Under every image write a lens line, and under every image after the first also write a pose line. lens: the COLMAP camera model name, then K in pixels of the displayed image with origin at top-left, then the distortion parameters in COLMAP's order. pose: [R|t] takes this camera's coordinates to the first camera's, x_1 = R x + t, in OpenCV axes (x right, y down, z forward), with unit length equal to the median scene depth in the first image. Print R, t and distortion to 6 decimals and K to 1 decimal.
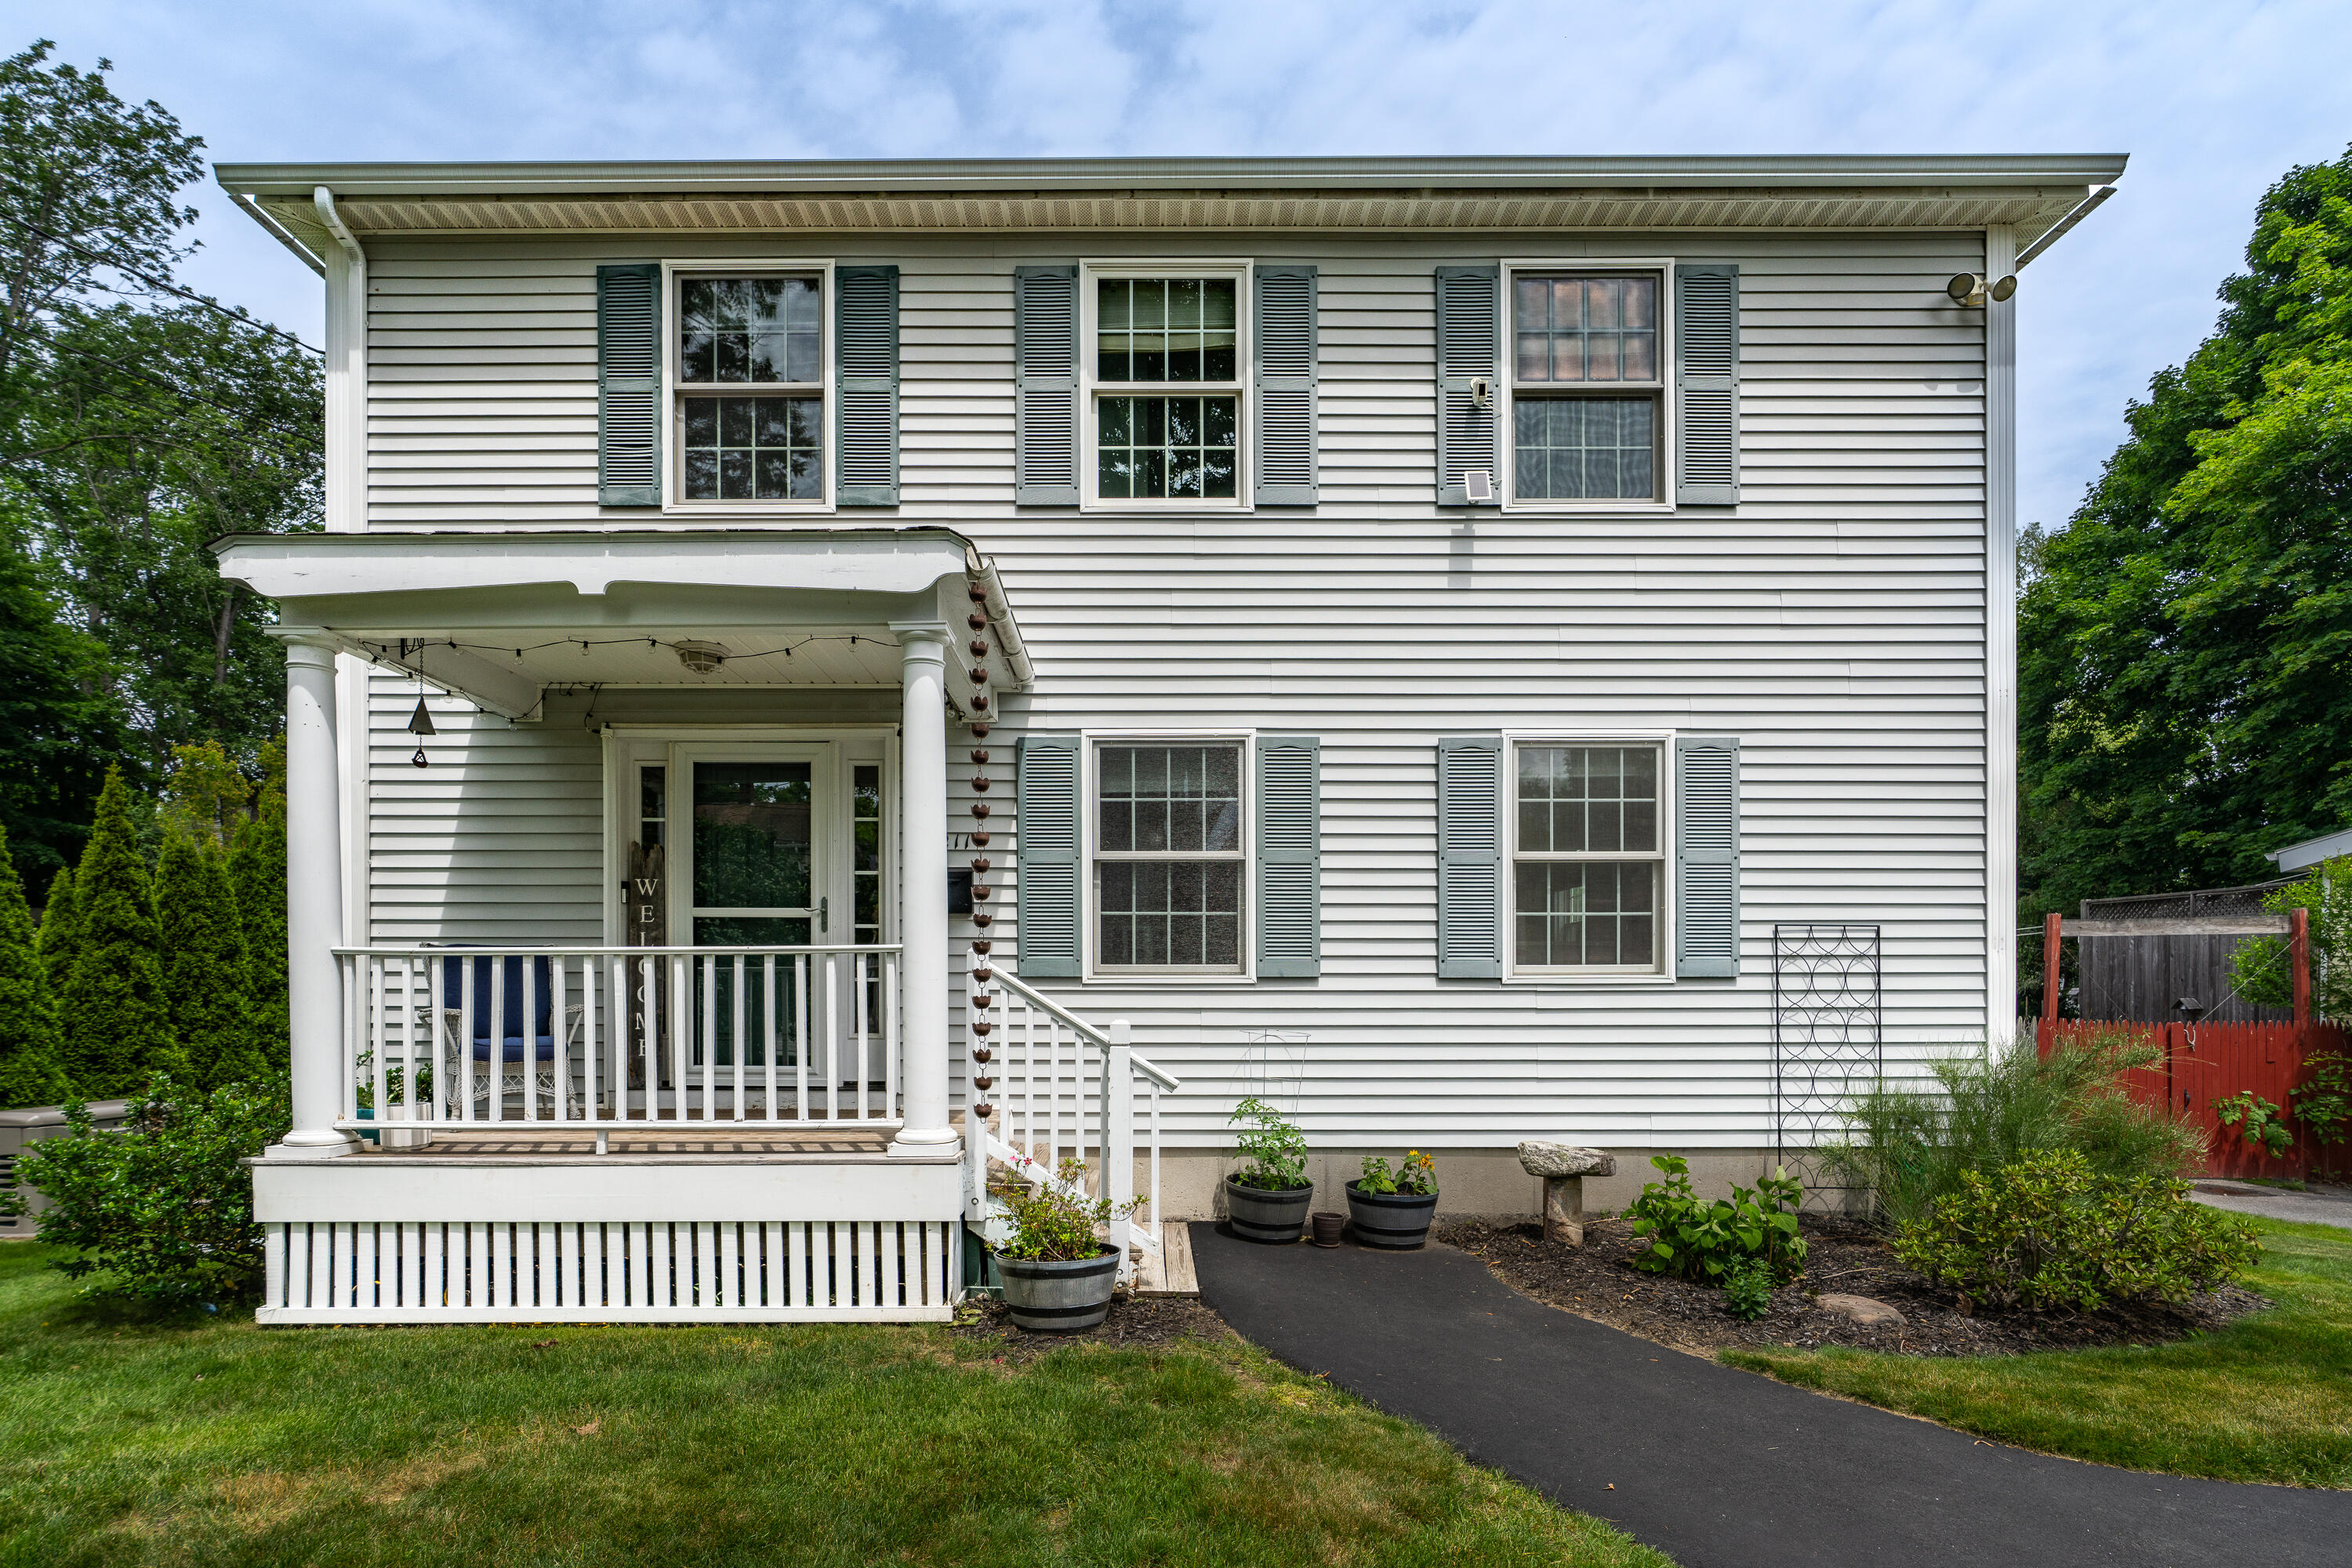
lens RADIAL K [[1125.8, 0, 1162.0], [0, 1125.8, 1013.8], [0, 0, 1]] dist [-0.003071, 0.000613]
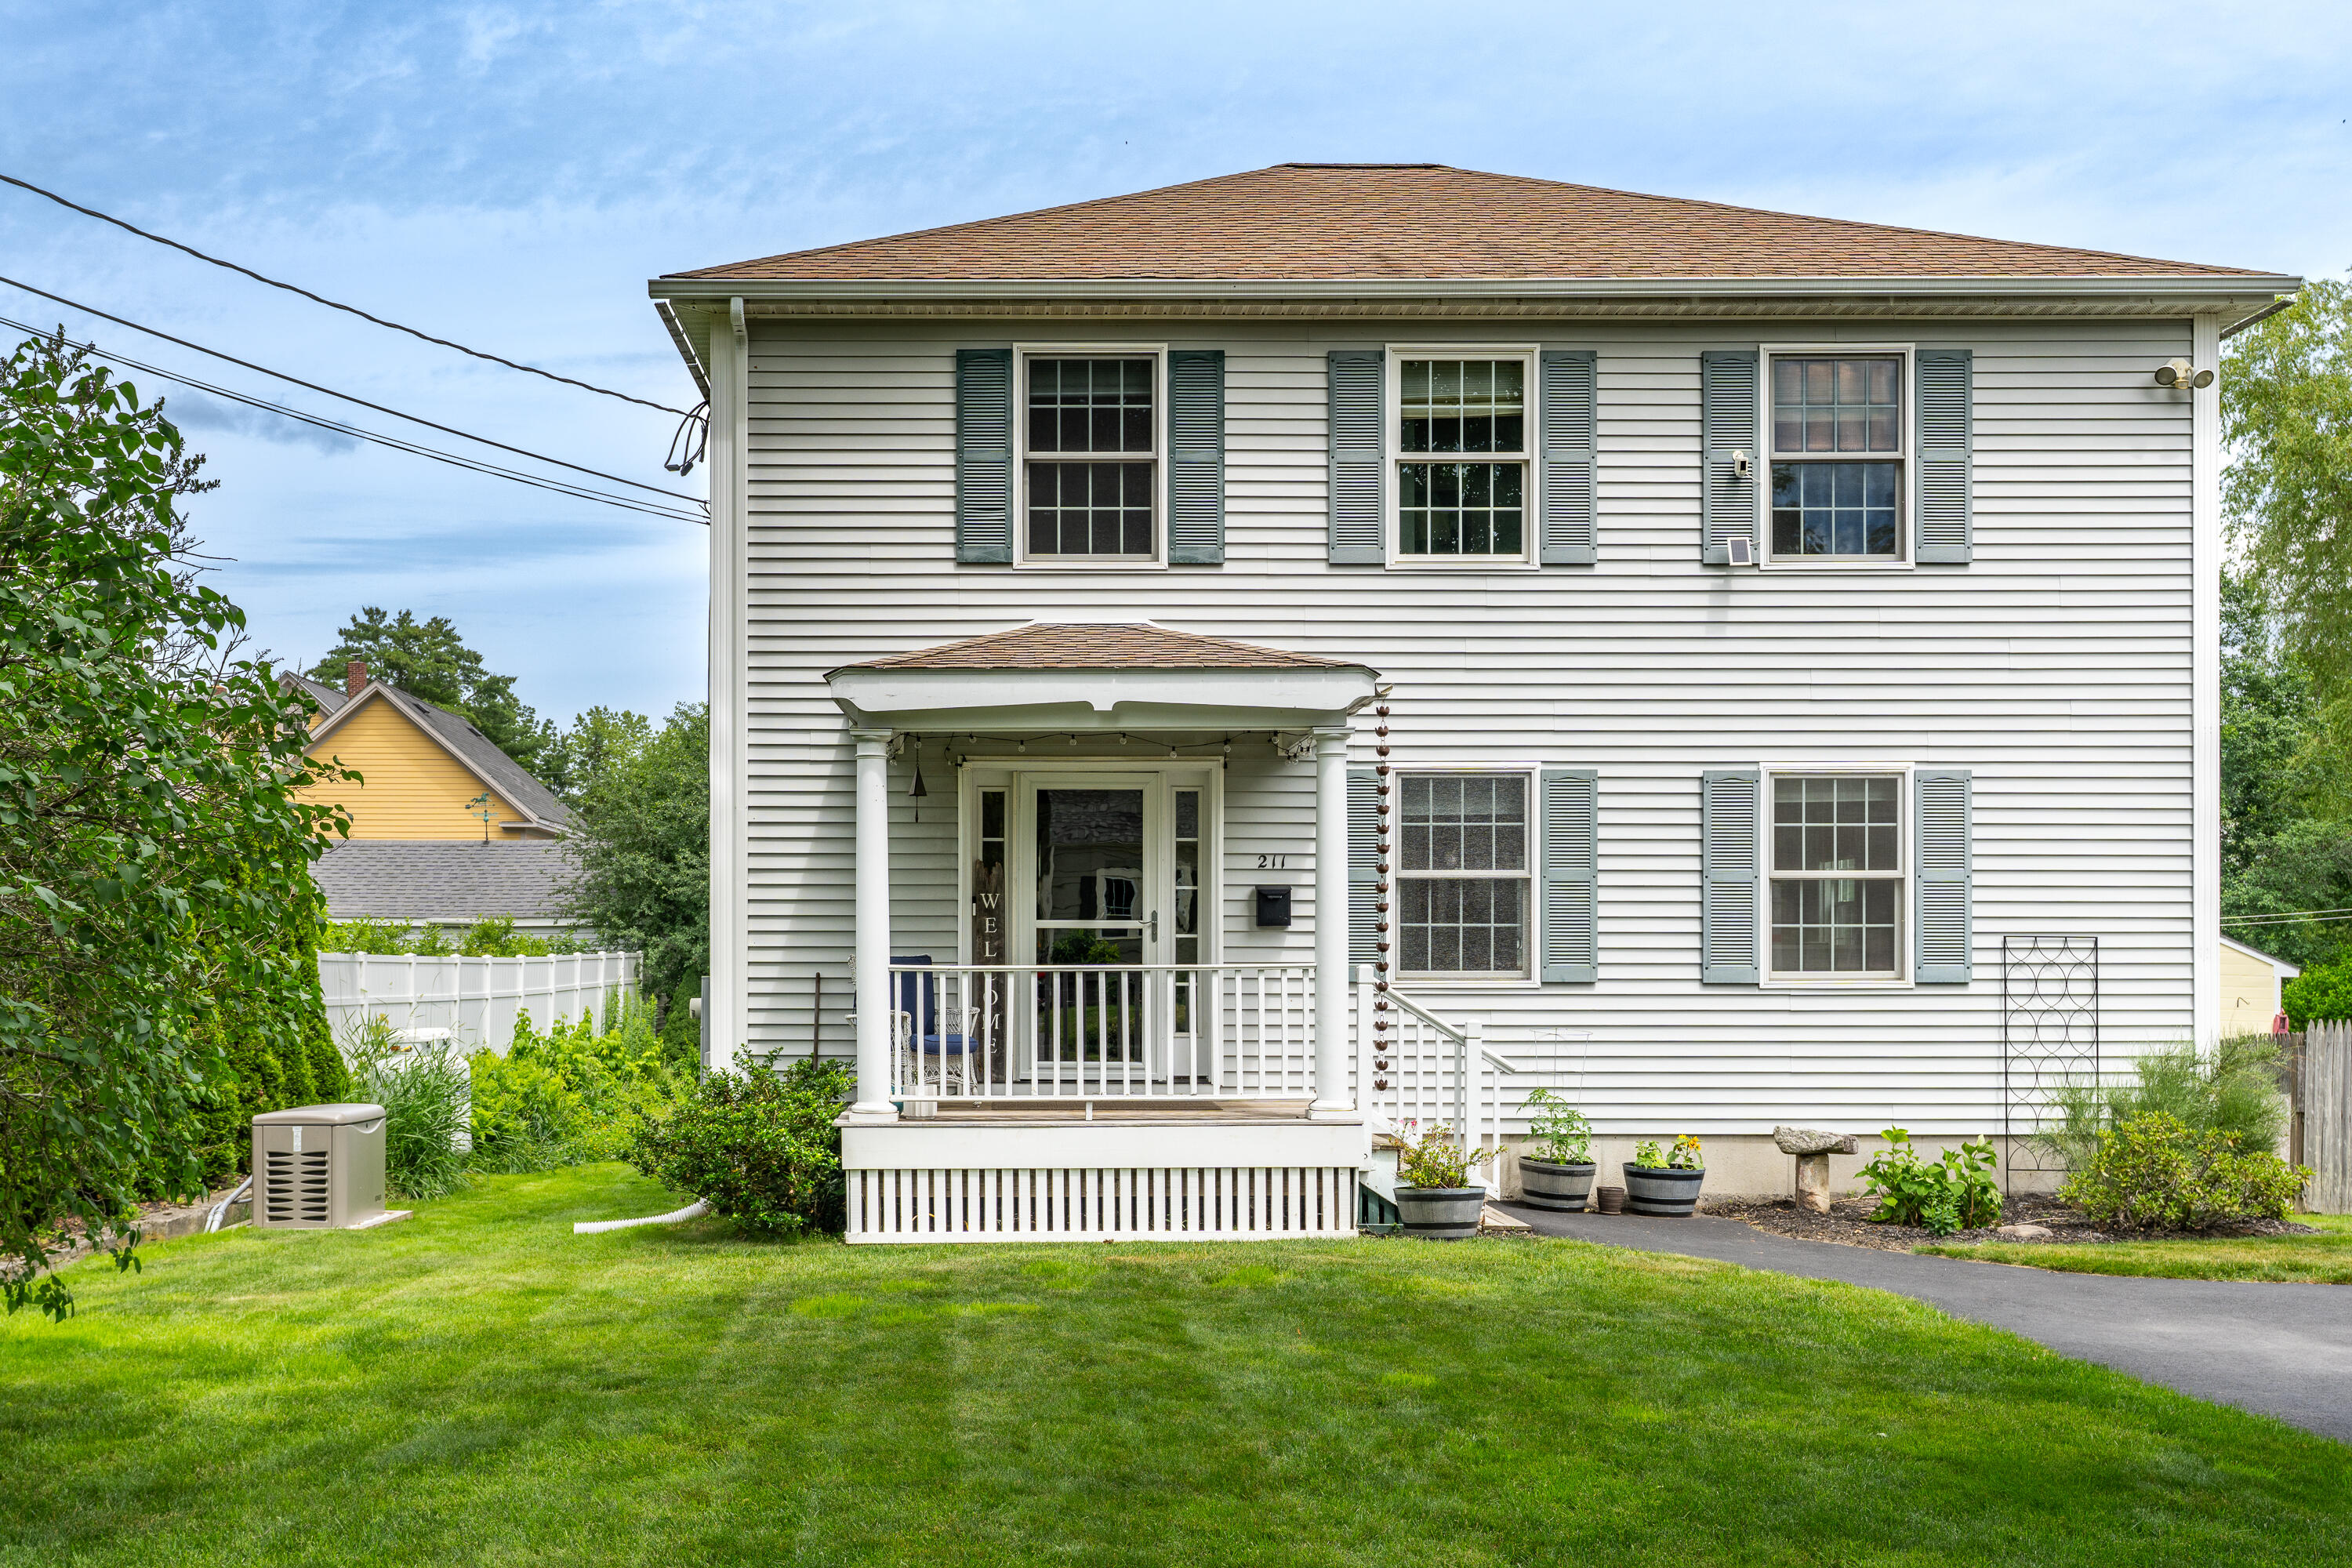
lens RADIAL K [[2405.1, 0, 1045.9], [0, 2405.1, 984.7], [0, 0, 1]] dist [0.026964, 0.005108]
pose [[0.999952, 0.000491, 0.009783, -0.435597], [-0.000361, 0.999911, -0.013300, 0.001743], [-0.009789, 0.013295, 0.999864, -1.403422]]
